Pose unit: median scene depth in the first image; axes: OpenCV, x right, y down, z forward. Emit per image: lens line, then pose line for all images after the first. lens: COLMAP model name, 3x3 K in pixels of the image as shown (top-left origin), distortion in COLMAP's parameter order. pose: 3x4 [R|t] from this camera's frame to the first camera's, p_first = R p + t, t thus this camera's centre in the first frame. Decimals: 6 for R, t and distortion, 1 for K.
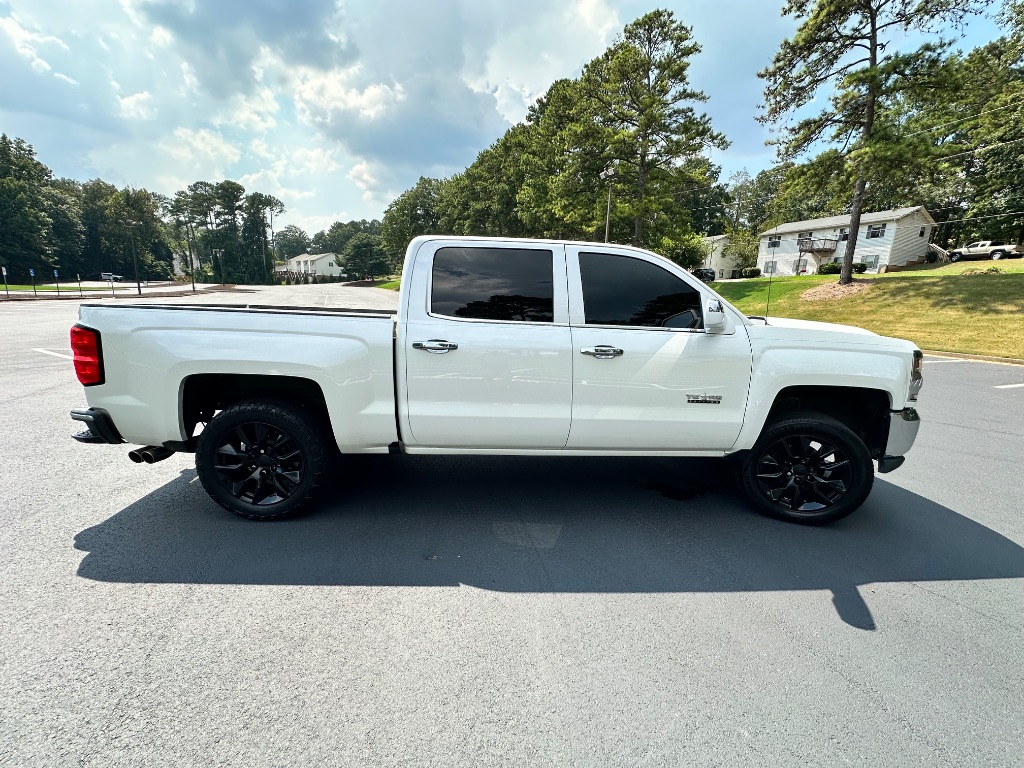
lens RADIAL K [[408.5, 0, 513.5], [0, 408.5, 384.2], [0, 0, 1]] dist [-0.000769, 0.000159]
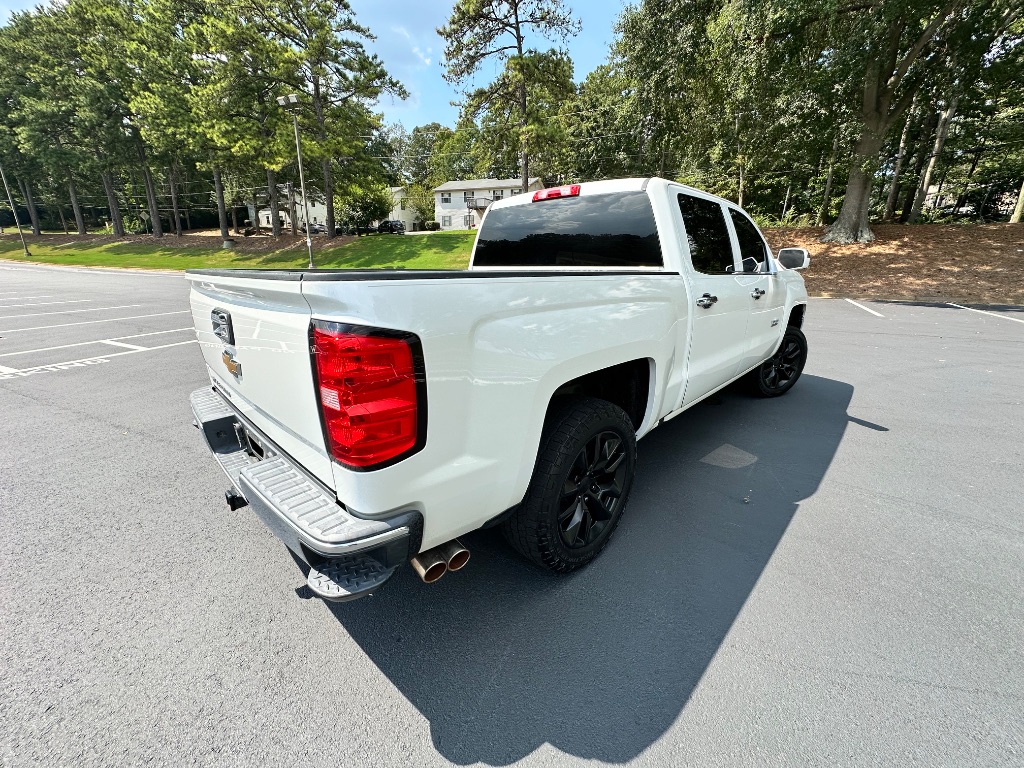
lens RADIAL K [[405.5, 0, 512.0], [0, 405.5, 384.0], [0, 0, 1]] dist [0.000125, 0.000244]
pose [[0.735672, -0.223841, 0.639282, -0.068711], [0.152280, 0.974313, 0.165909, -0.007633], [-0.659998, -0.024704, 0.750861, 0.033495]]
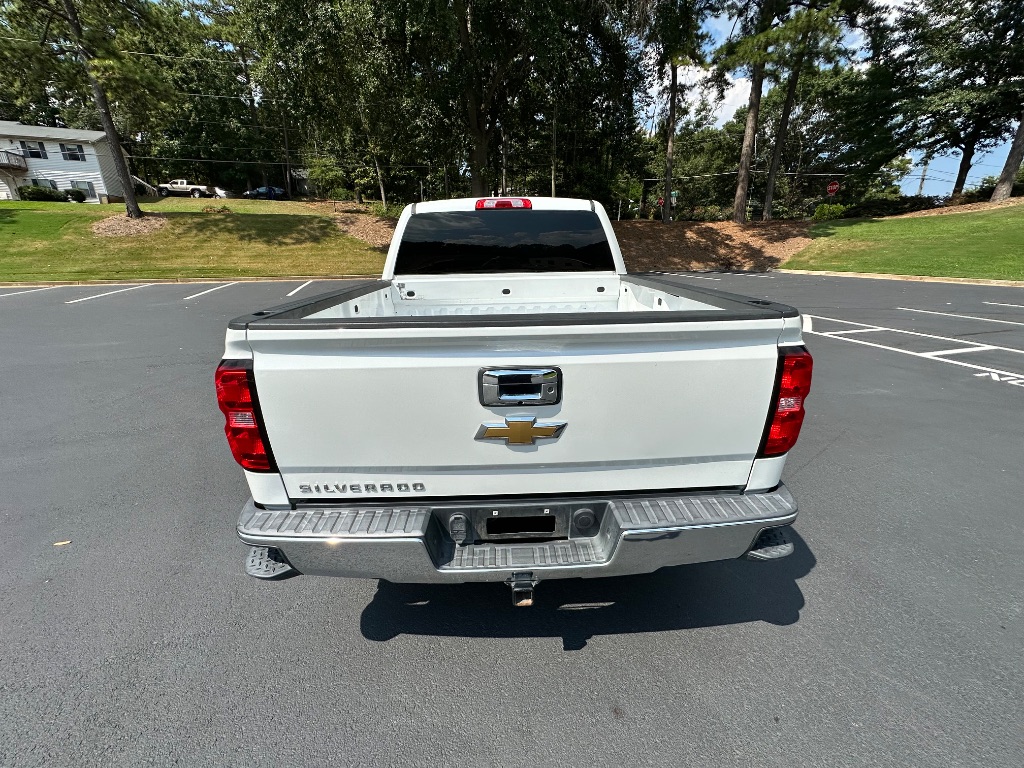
lens RADIAL K [[408.5, 0, 513.5], [0, 408.5, 384.2], [0, 0, 1]] dist [-0.000769, 0.000159]
pose [[0.030297, -0.353185, 0.935063, -0.085077], [0.206041, 0.917608, 0.339916, -0.017372], [-0.978074, 0.182363, 0.100571, 0.065078]]
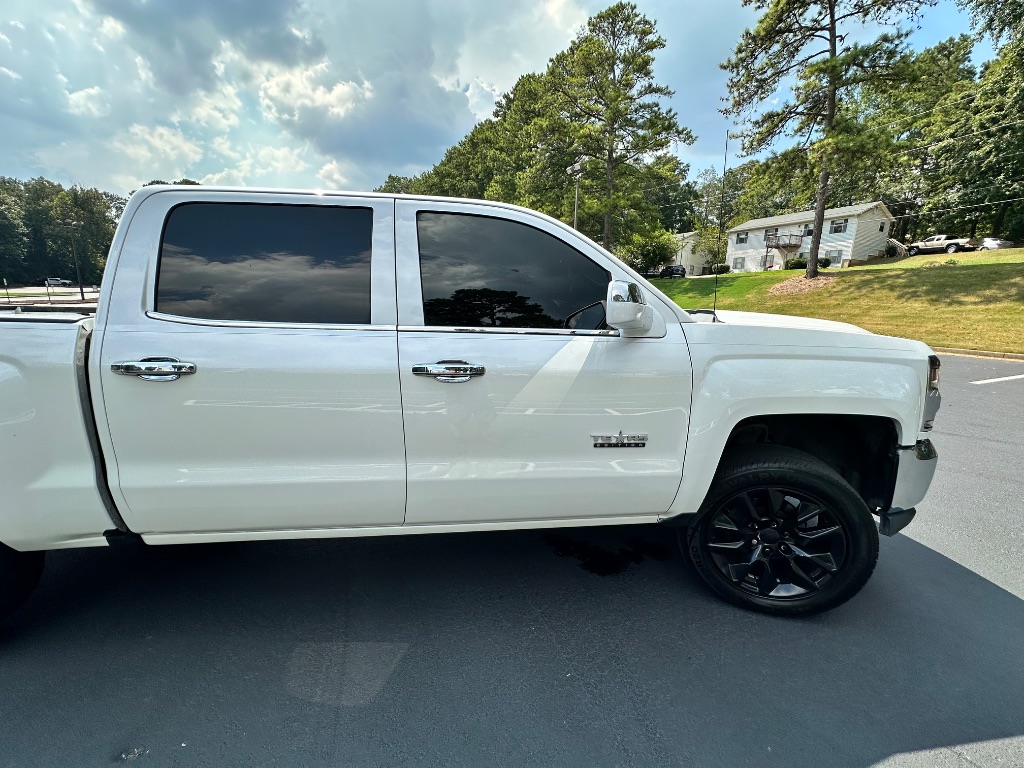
lens RADIAL K [[408.5, 0, 513.5], [0, 408.5, 384.2], [0, 0, 1]] dist [-0.000769, 0.000159]
pose [[0.998396, -0.025773, 0.050413, 0.016459], [0.025745, 0.999668, 0.001206, -0.003417], [-0.050428, 0.000093, 0.998728, 0.022766]]
